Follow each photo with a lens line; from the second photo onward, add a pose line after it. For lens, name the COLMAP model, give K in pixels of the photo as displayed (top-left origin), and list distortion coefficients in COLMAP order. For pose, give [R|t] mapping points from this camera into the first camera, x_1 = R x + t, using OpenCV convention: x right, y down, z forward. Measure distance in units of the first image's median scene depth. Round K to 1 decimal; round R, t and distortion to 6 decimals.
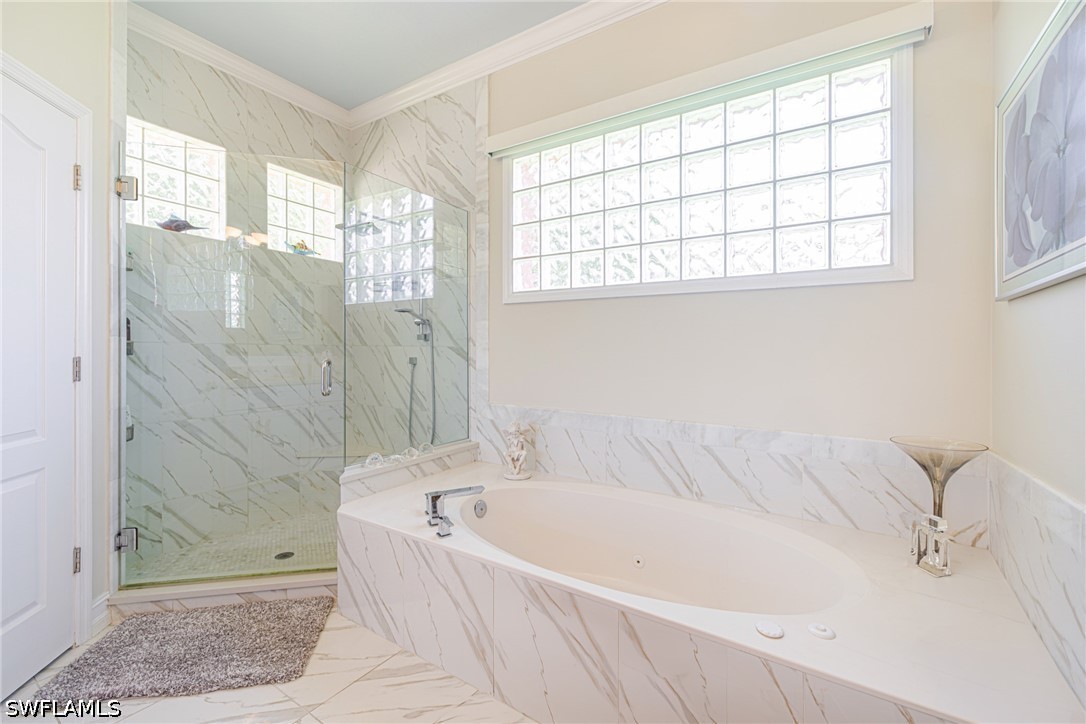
lens RADIAL K [[458.9, 0, 537.5], [0, 458.9, 348.6], [0, 0, 1]] dist [-0.000029, 0.000349]
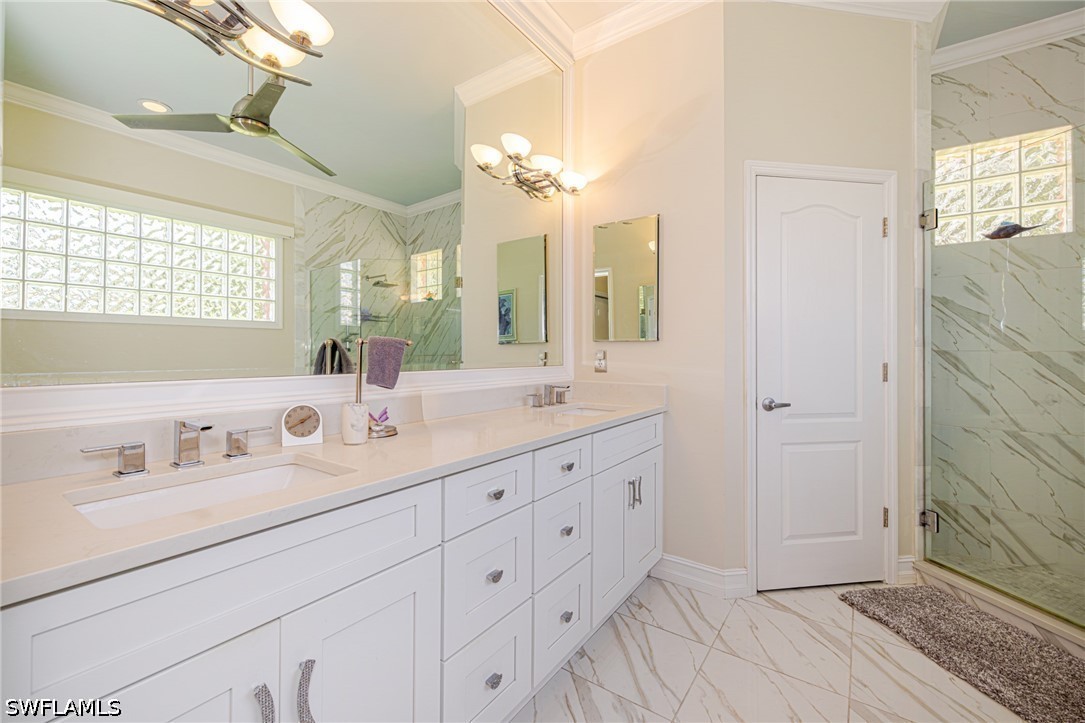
lens RADIAL K [[458.5, 0, 537.1], [0, 458.5, 348.1], [0, 0, 1]] dist [-0.000029, 0.000349]
pose [[-0.036704, -0.018842, -0.999149, 0.314788], [-0.001739, 0.999822, -0.018791, 0.001493], [0.999325, 0.001048, -0.036731, 0.042766]]
